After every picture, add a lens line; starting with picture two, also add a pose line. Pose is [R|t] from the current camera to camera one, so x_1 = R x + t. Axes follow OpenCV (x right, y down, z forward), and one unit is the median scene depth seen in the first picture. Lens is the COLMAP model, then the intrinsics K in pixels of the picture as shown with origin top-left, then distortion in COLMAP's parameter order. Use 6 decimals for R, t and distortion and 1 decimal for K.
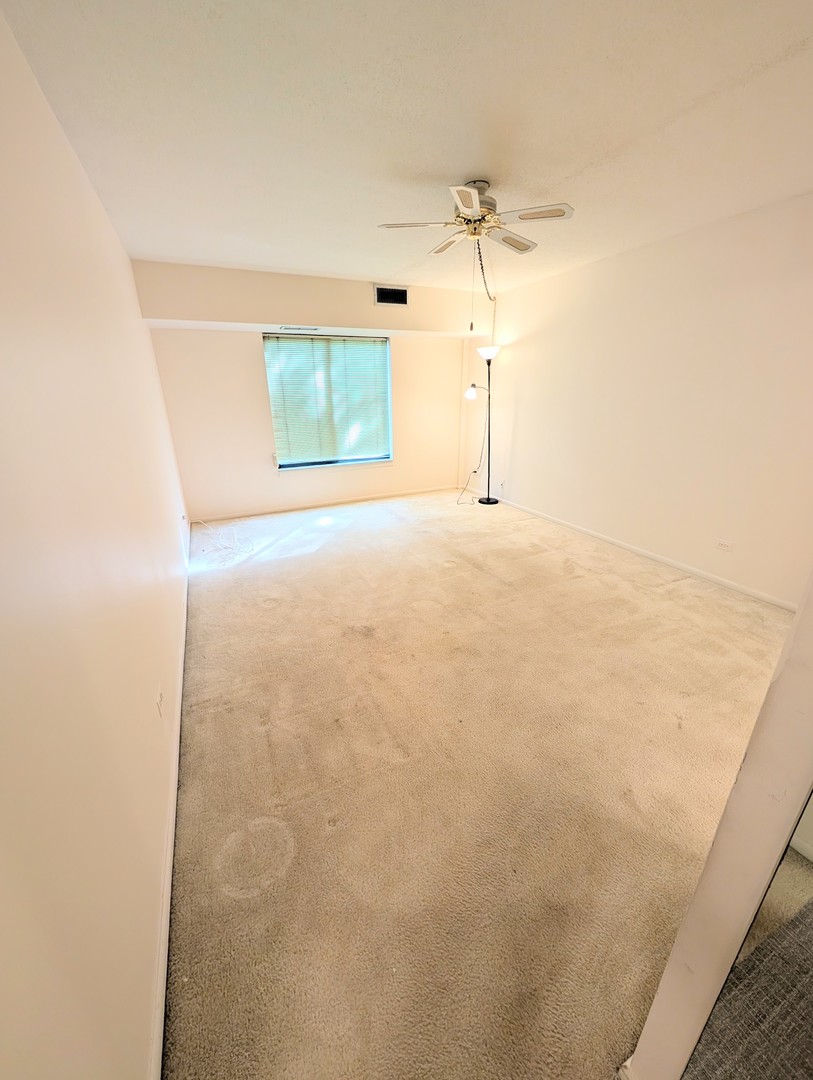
lens RADIAL K [[417.3, 0, 406.5], [0, 417.3, 540.0], [0, 0, 1]] dist [-0.001324, -0.000088]
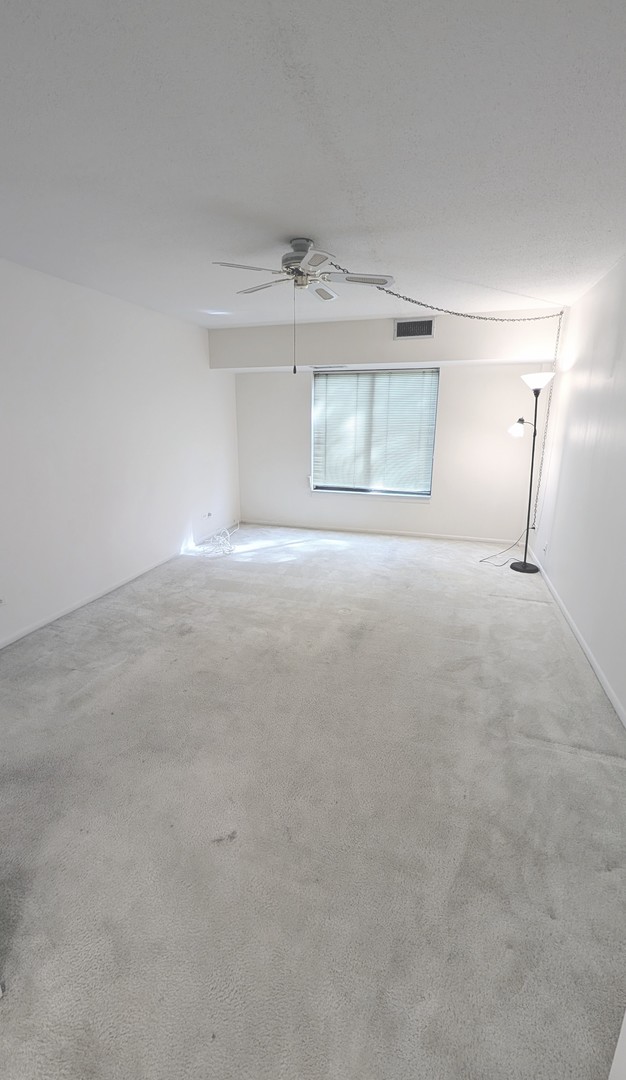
lens RADIAL K [[445.9, 0, 309.5], [0, 445.9, 523.2], [0, 0, 1]] dist [-0.000760, -0.000052]
pose [[0.719516, 0.180445, -0.670623, 0.515582], [-0.247636, 0.968840, -0.005004, -0.081629], [0.648824, 0.169671, 0.741781, 0.149698]]
